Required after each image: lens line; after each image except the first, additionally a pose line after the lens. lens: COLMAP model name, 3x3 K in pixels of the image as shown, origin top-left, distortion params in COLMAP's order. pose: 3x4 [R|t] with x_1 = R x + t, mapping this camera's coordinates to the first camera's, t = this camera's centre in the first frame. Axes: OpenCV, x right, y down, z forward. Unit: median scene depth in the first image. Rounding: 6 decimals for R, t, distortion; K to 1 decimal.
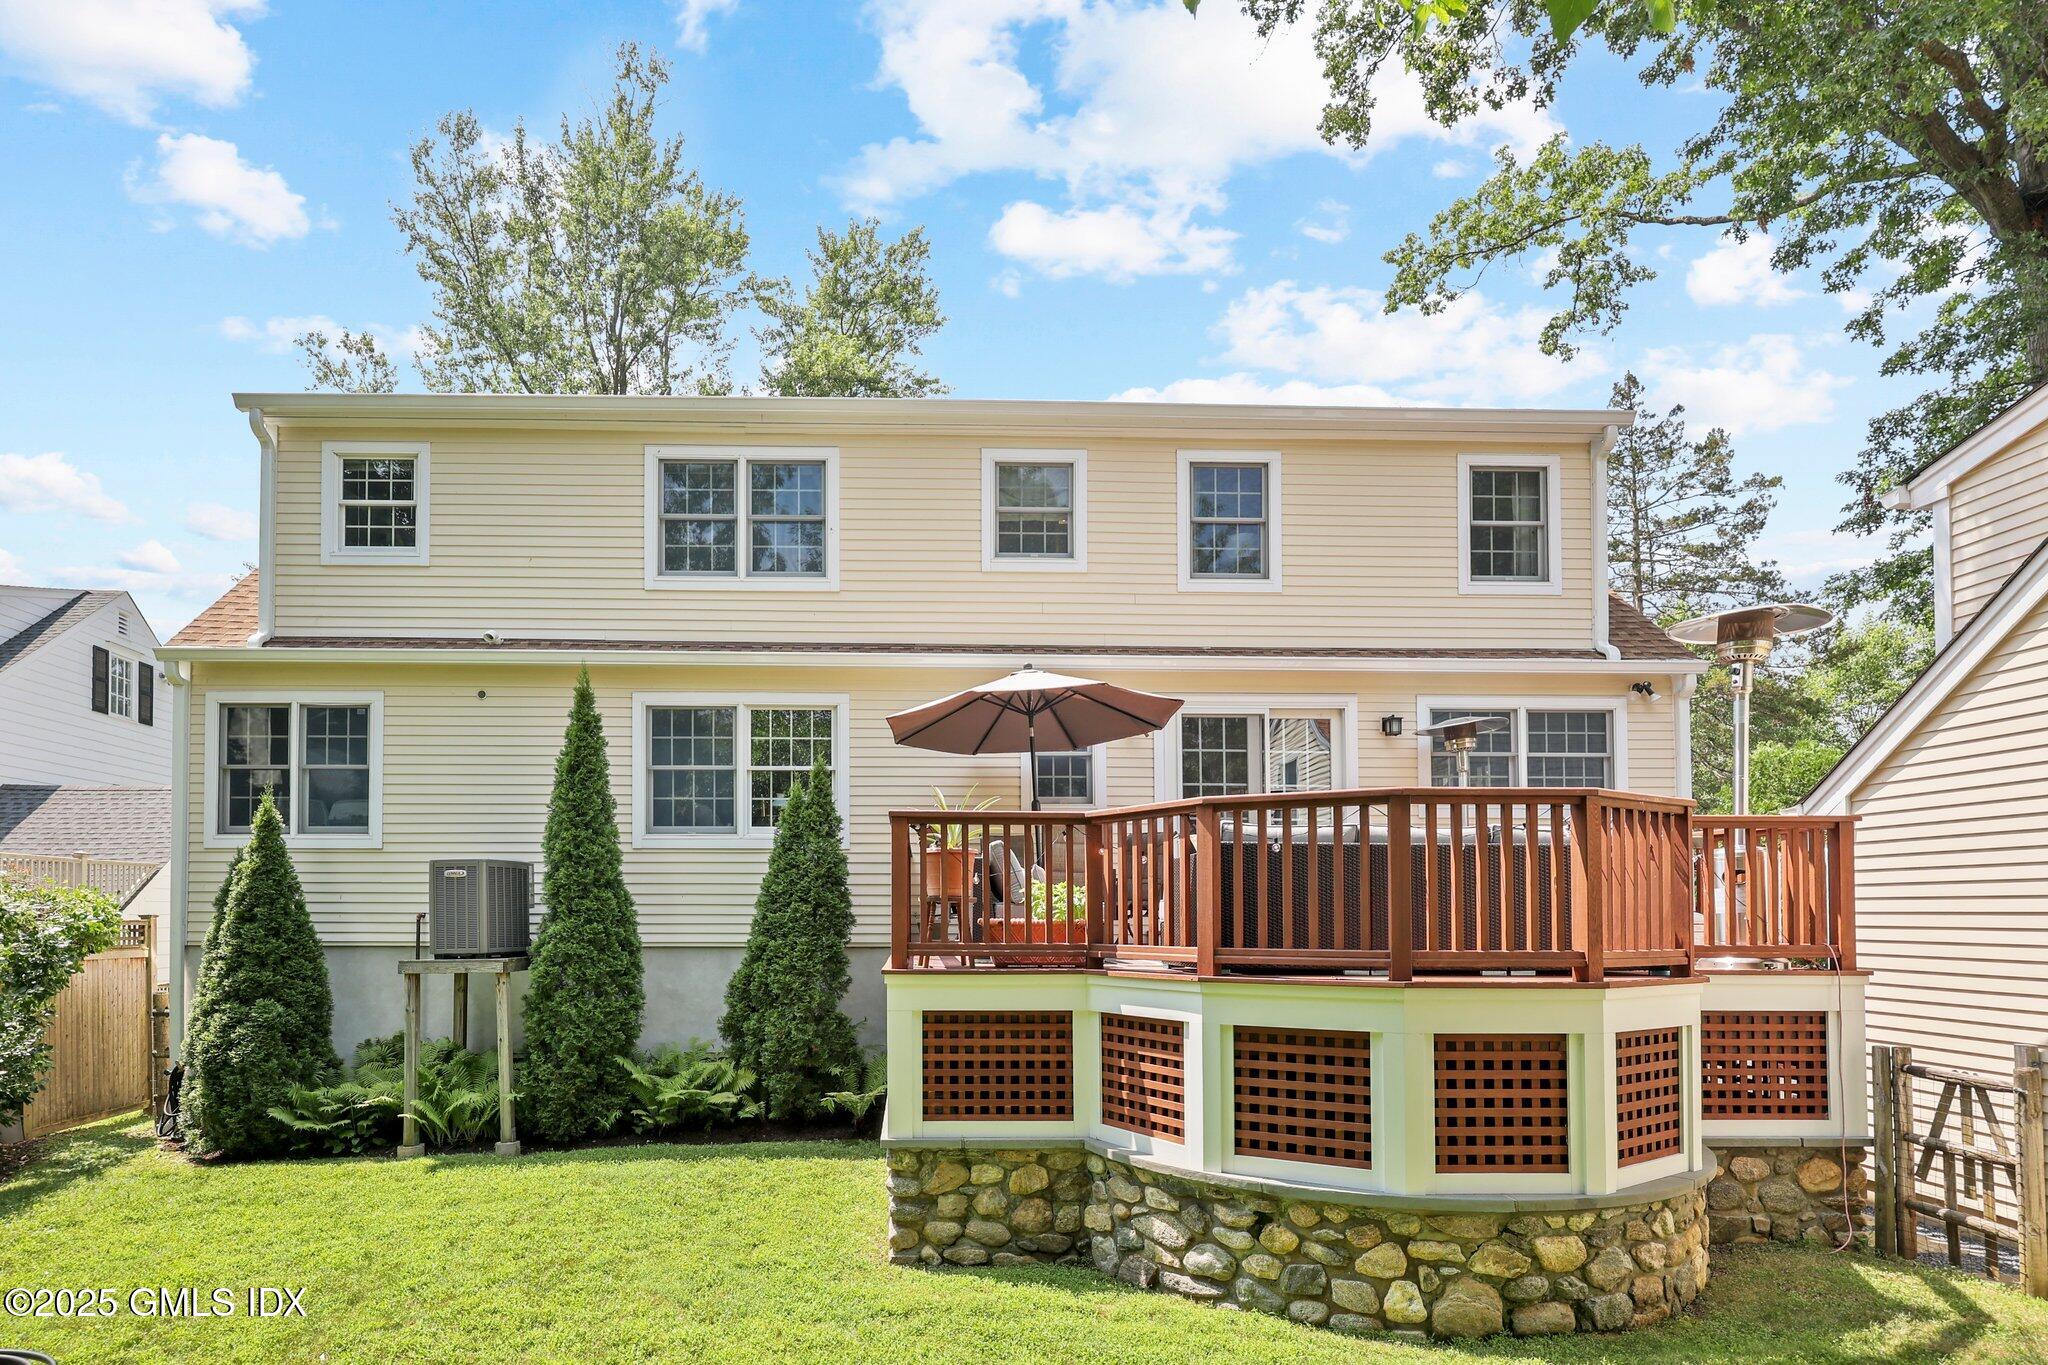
lens RADIAL K [[1077.9, 0, 910.6], [0, 1077.9, 895.3], [0, 0, 1]] dist [0.003130, -0.003939]
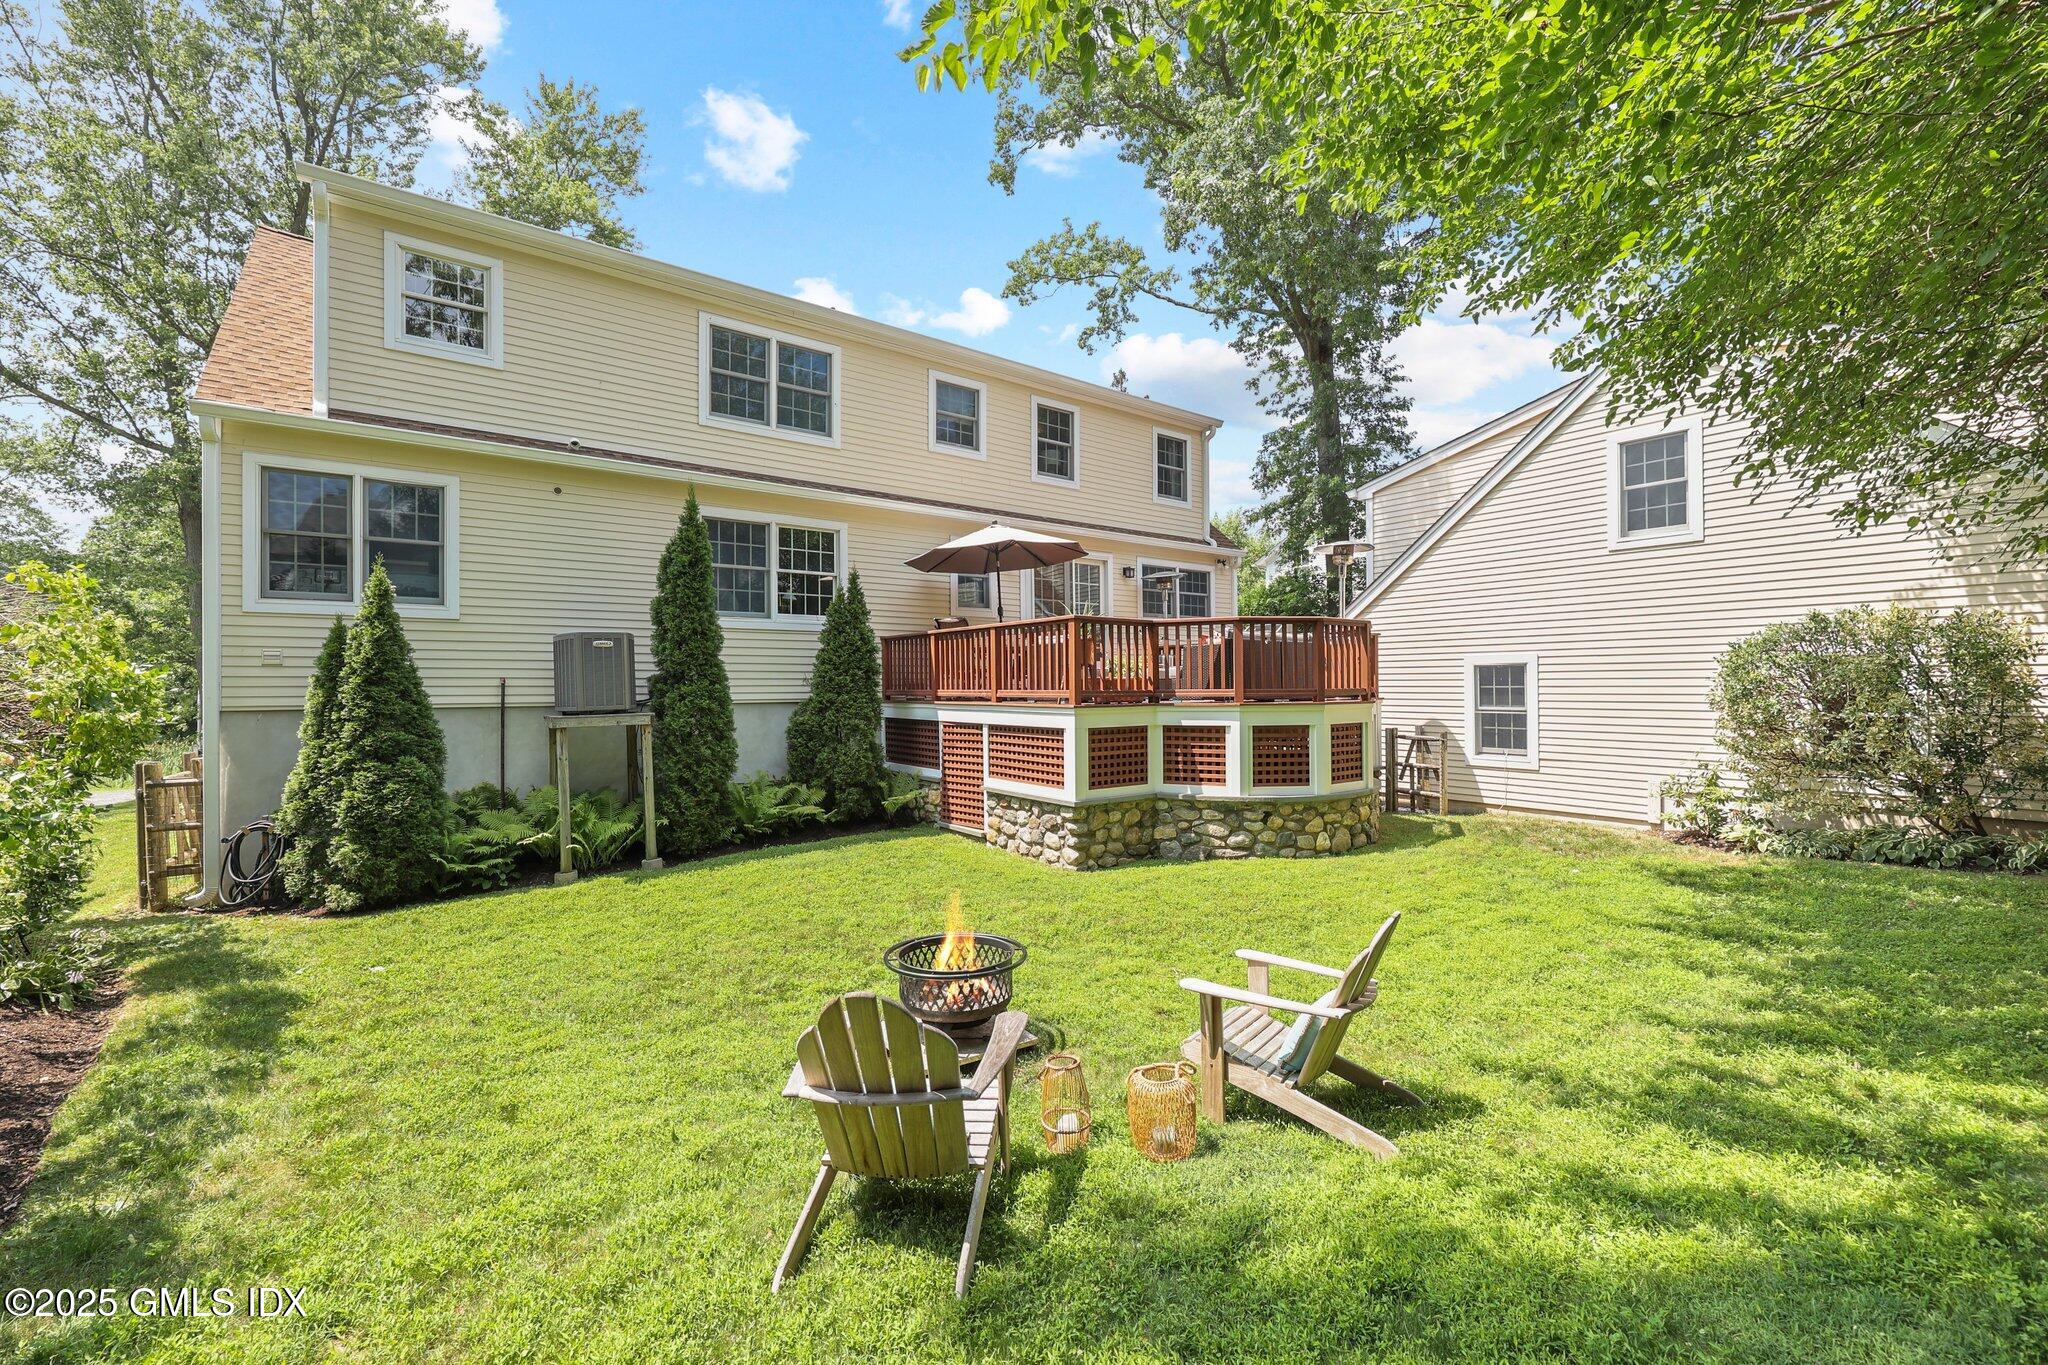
lens RADIAL K [[827.8, 0, 1025.3], [0, 827.8, 687.4], [0, 0, 1]] dist [-0.000794, -0.000214]
pose [[0.813350, -0.009596, 0.581695, -0.581401], [-0.003369, 0.999770, 0.021203, 0.007363], [-0.581765, -0.019205, 0.813130, -0.032655]]
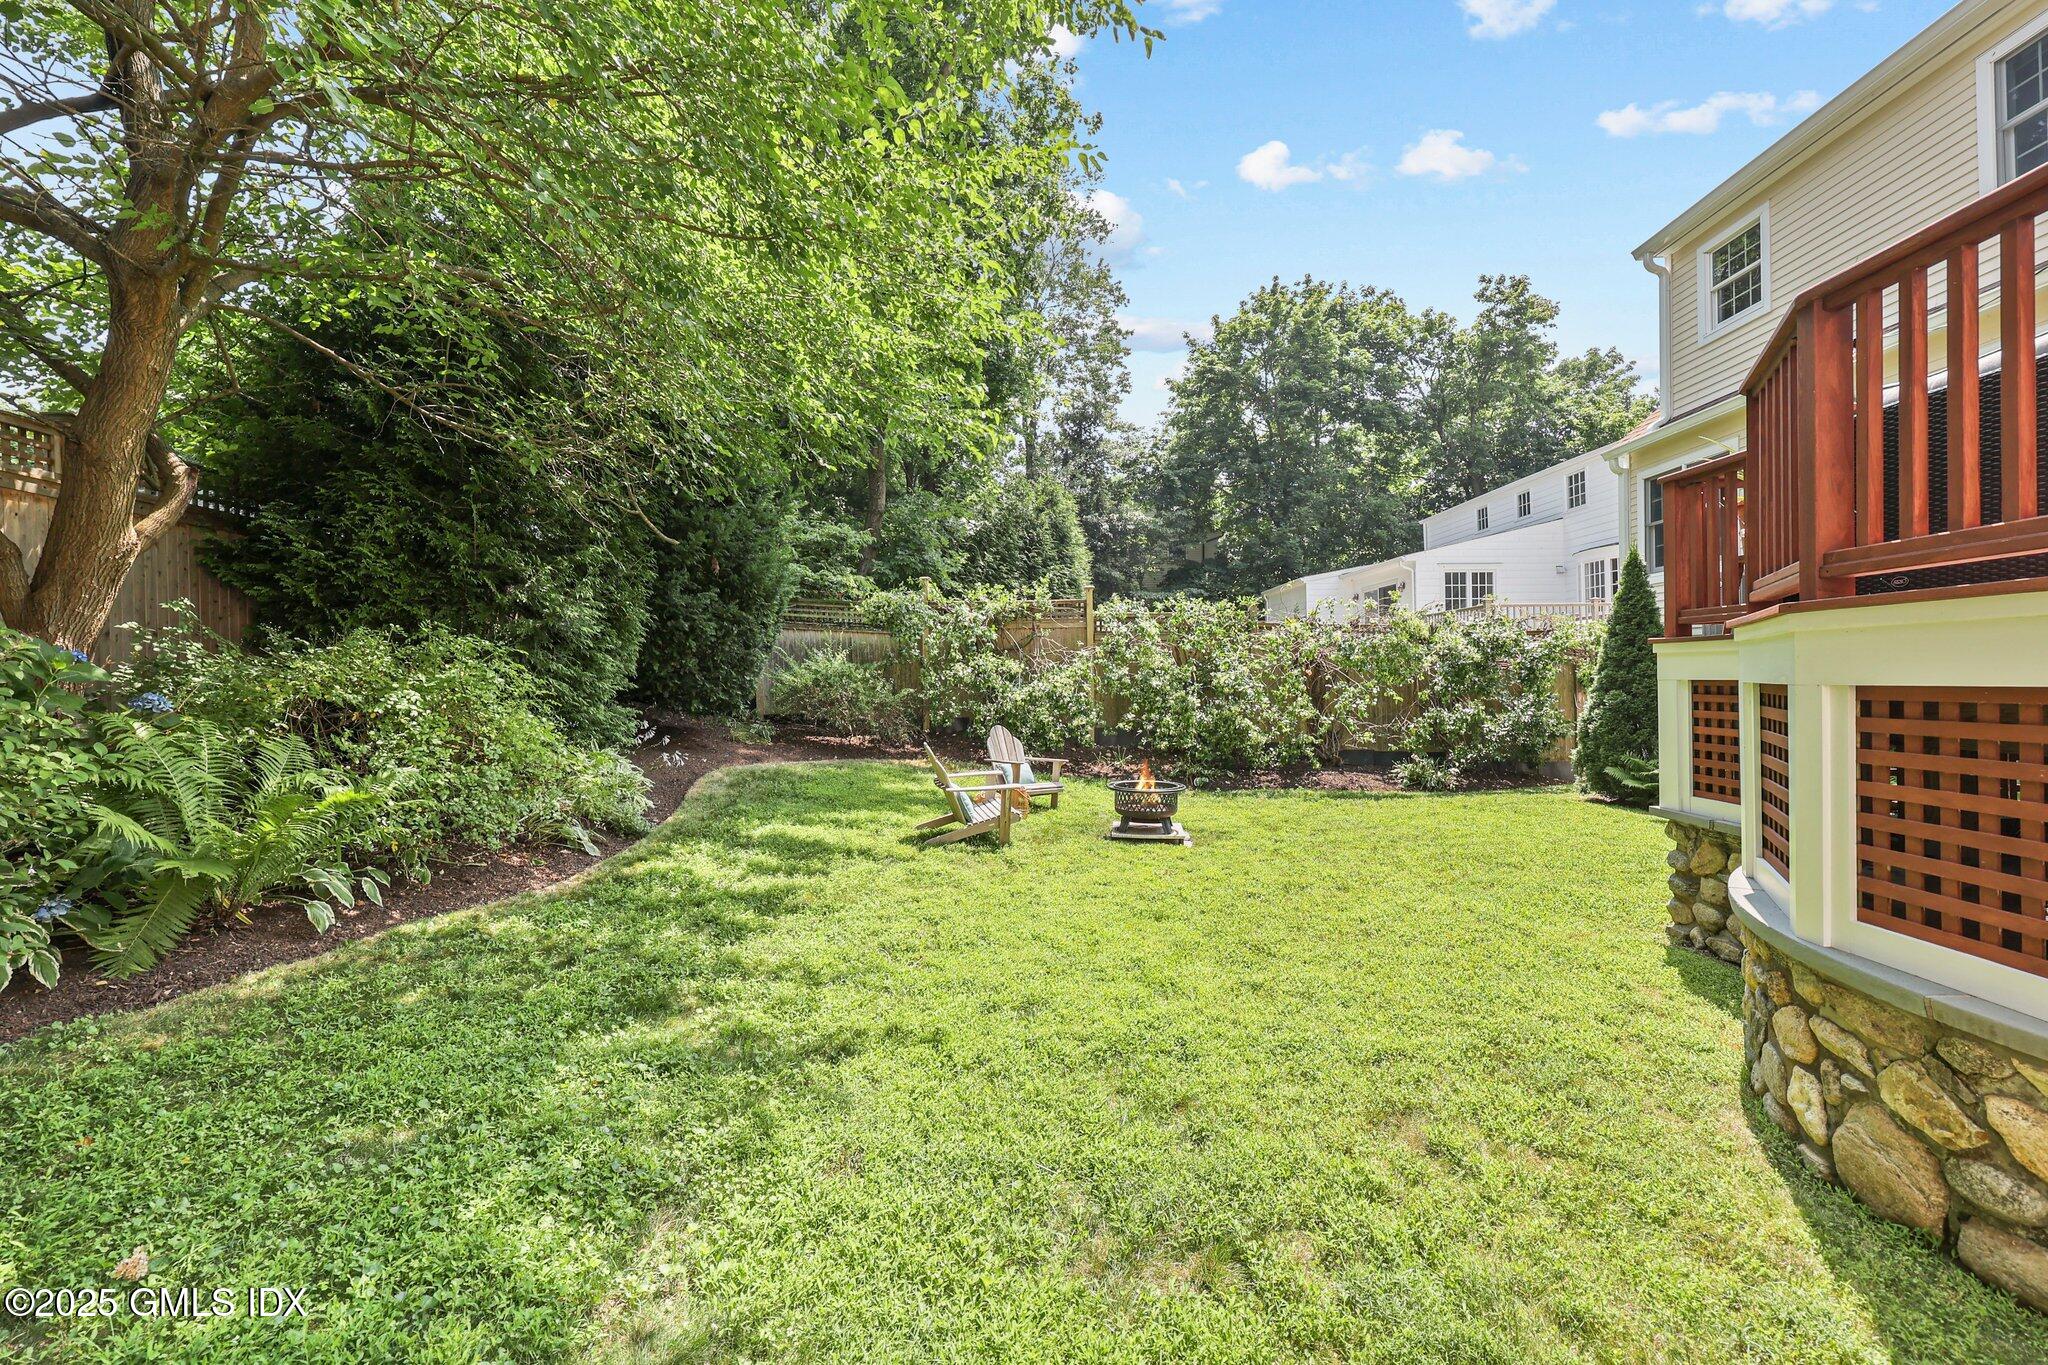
lens RADIAL K [[827.8, 0, 1018.2], [0, 827.8, 678.0], [0, 0, 1]] dist [-0.000794, -0.000214]
pose [[-0.070074, -0.000403, -0.997542, 0.525153], [0.031192, 0.999510, -0.002595, 0.059580], [0.997054, -0.031298, -0.070027, 0.308963]]
